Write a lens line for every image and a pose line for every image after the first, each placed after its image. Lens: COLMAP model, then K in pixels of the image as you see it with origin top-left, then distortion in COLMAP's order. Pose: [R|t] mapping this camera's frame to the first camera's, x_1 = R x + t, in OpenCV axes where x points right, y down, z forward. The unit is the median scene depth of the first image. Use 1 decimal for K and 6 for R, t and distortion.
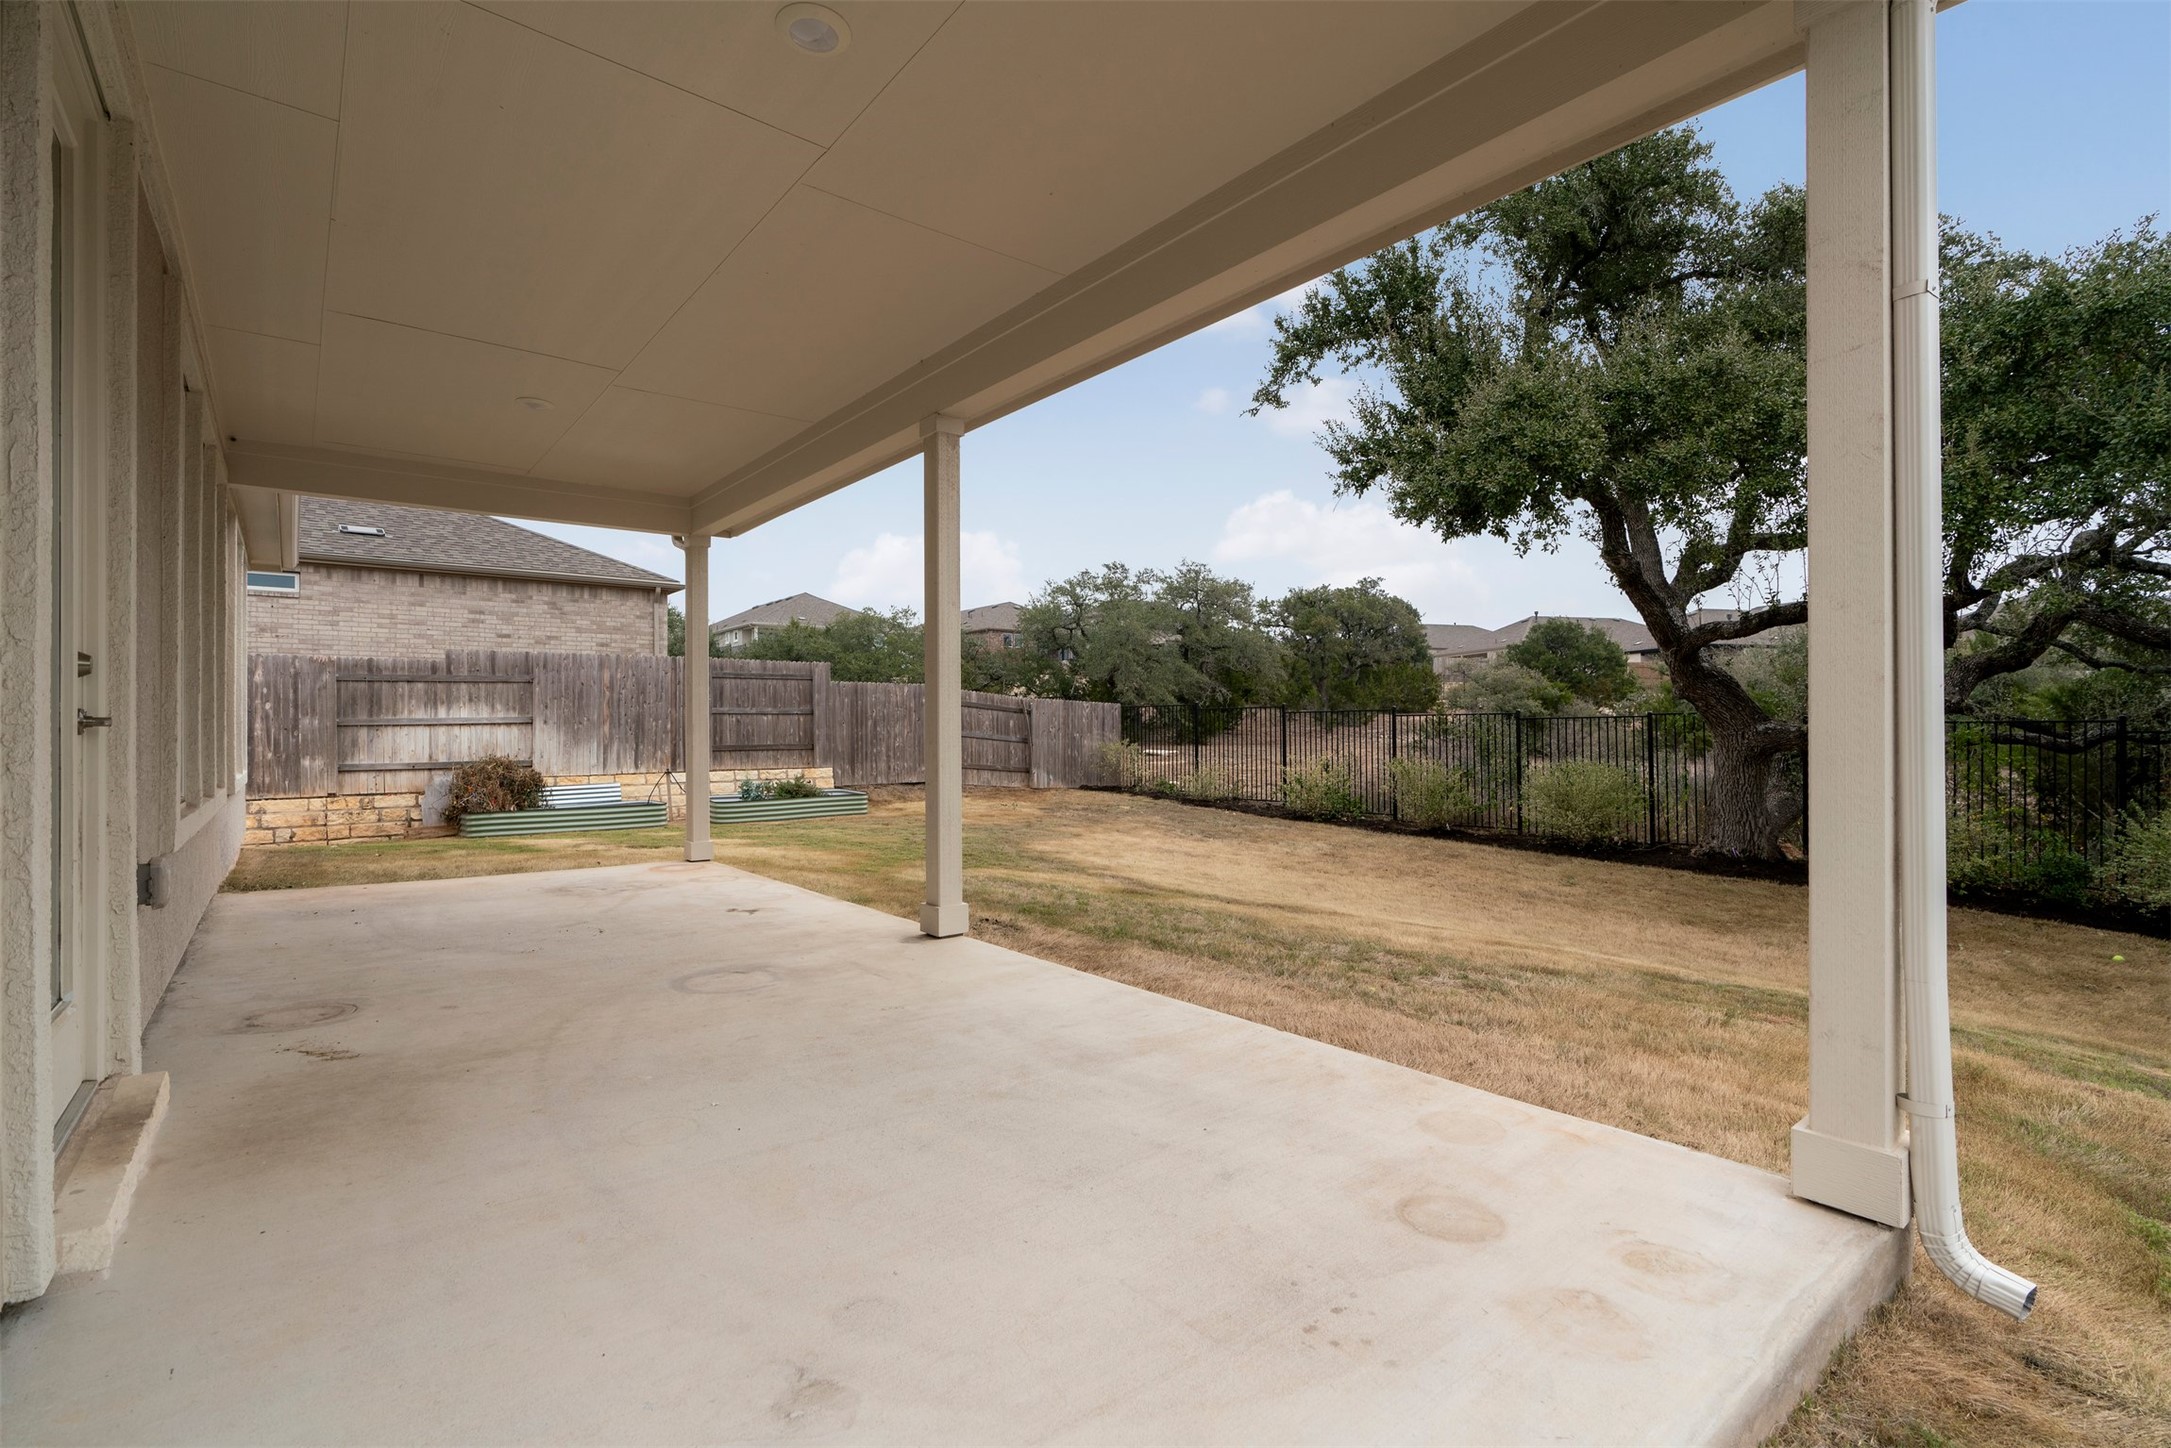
lens RADIAL K [[986.6, 0, 1095.2], [0, 986.6, 727.5], [0, 0, 1]] dist [-0.003754, 0.000135]
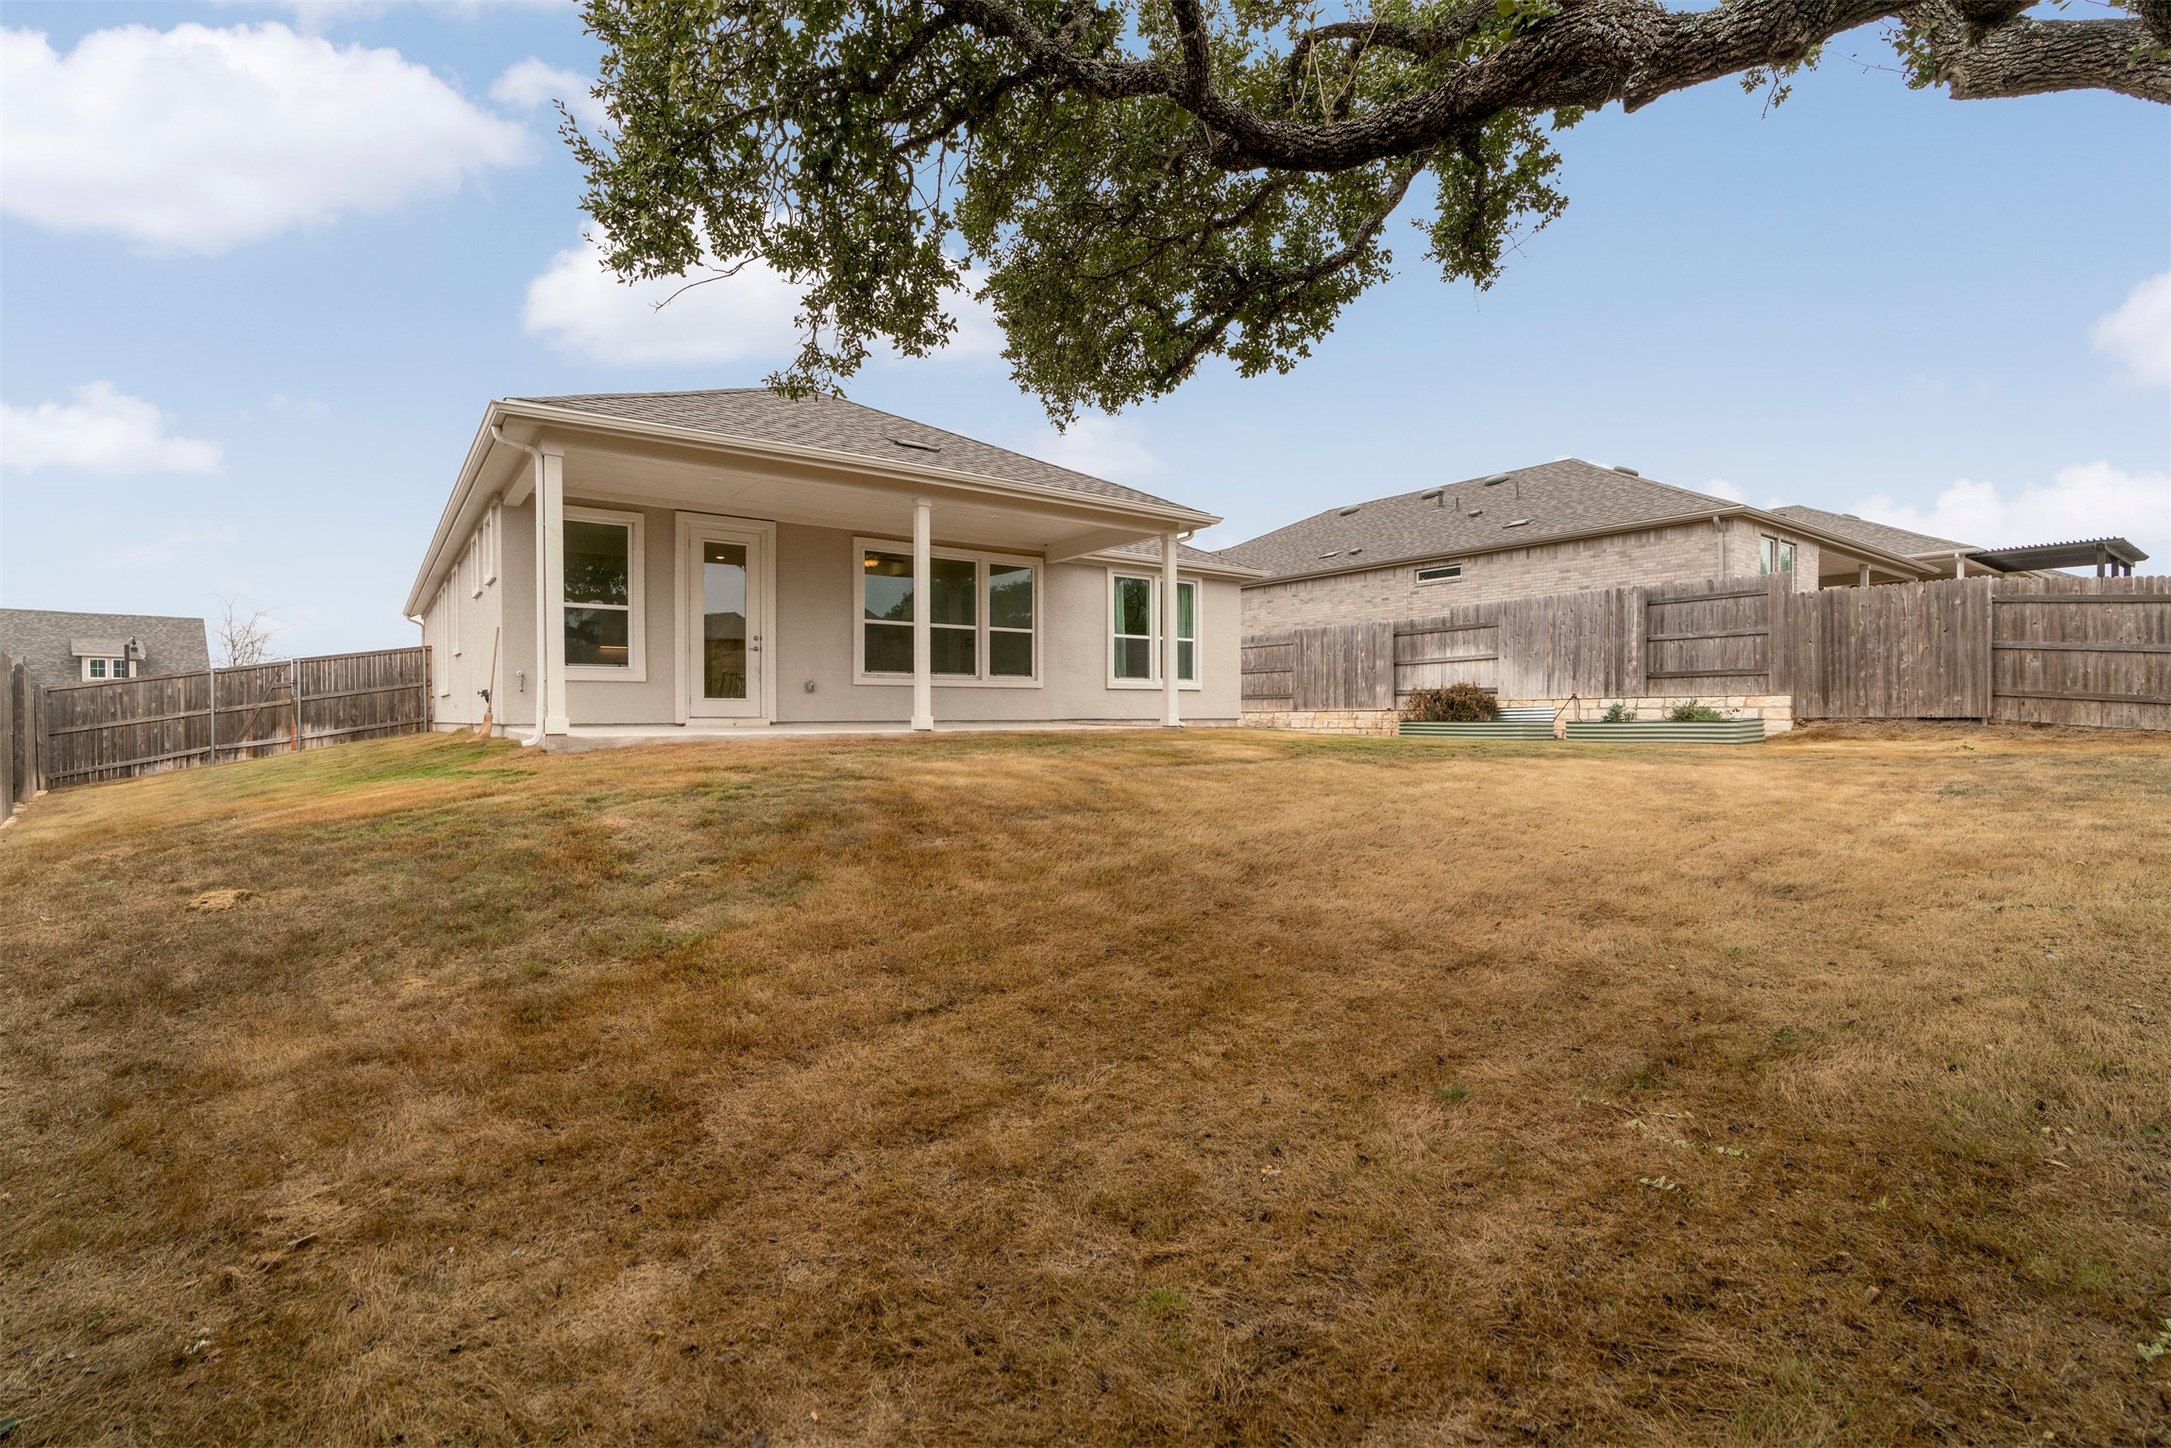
lens RADIAL K [[986.6, 0, 1086.6], [0, 986.6, 721.5], [0, 0, 1]] dist [-0.003754, 0.000135]
pose [[-0.049563, 0.013187, -0.998684, 0.530245], [0.006739, 0.999894, 0.012869, 0.042254], [0.998748, -0.006092, -0.049646, 0.390192]]
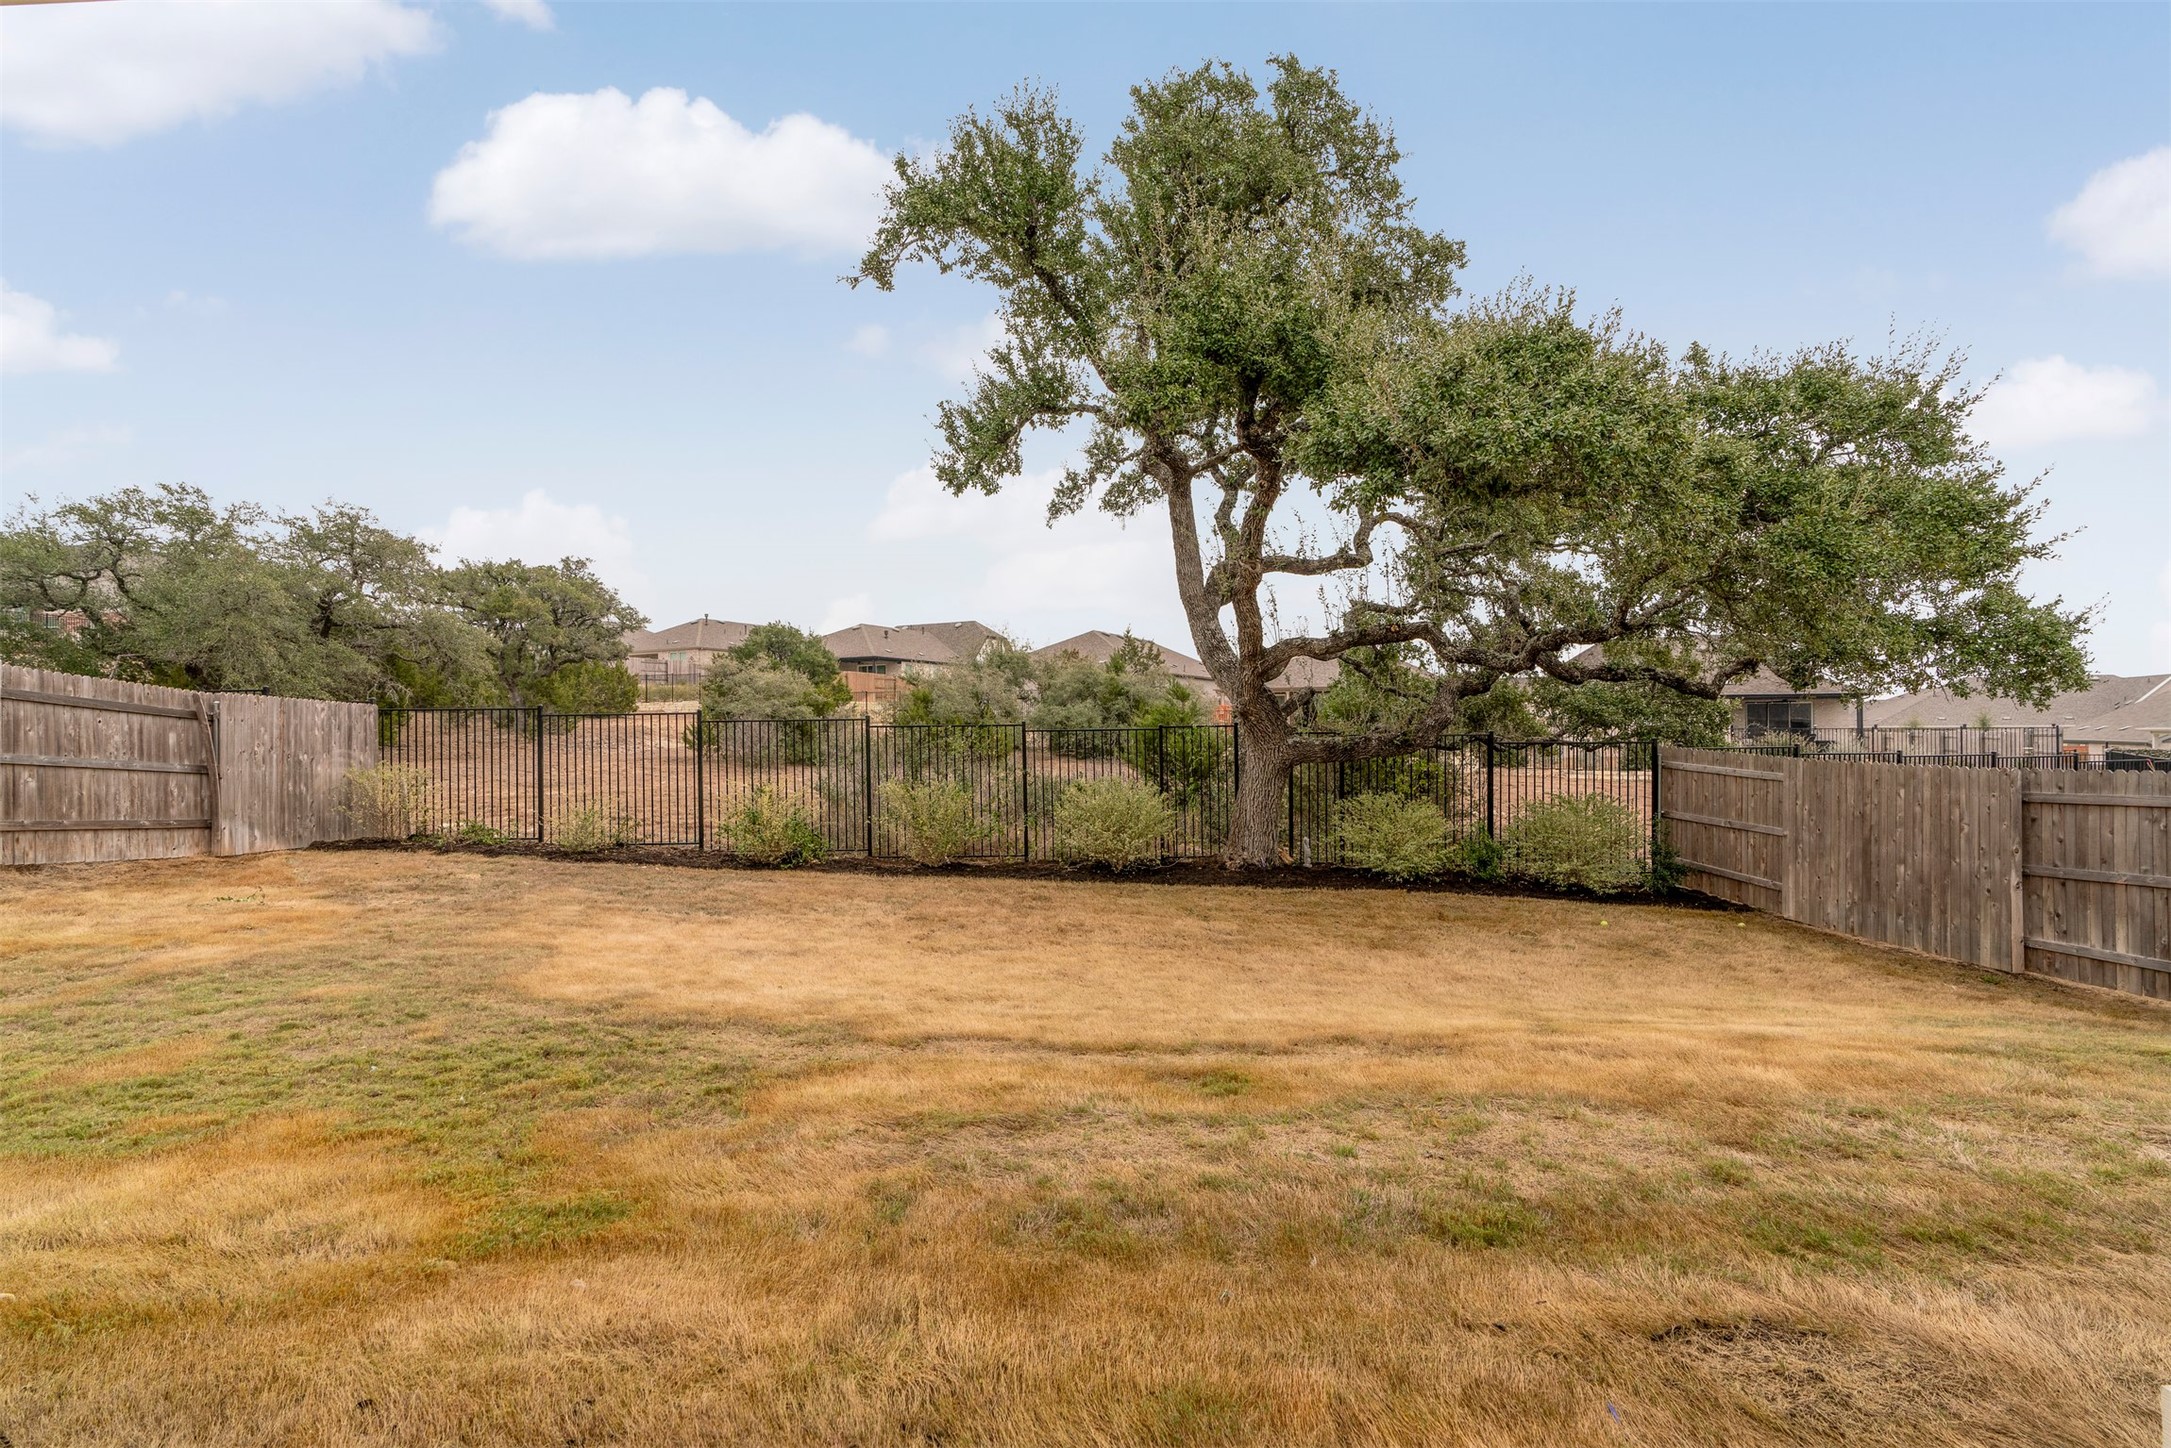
lens RADIAL K [[986.6, 0, 1073.1], [0, 986.6, 725.9], [0, 0, 1]] dist [-0.003754, 0.000135]
pose [[0.664511, 0.000599, 0.747278, -0.162425], [0.003082, 0.999989, -0.003543, -0.008028], [-0.747272, 0.004657, 0.664502, 0.290583]]
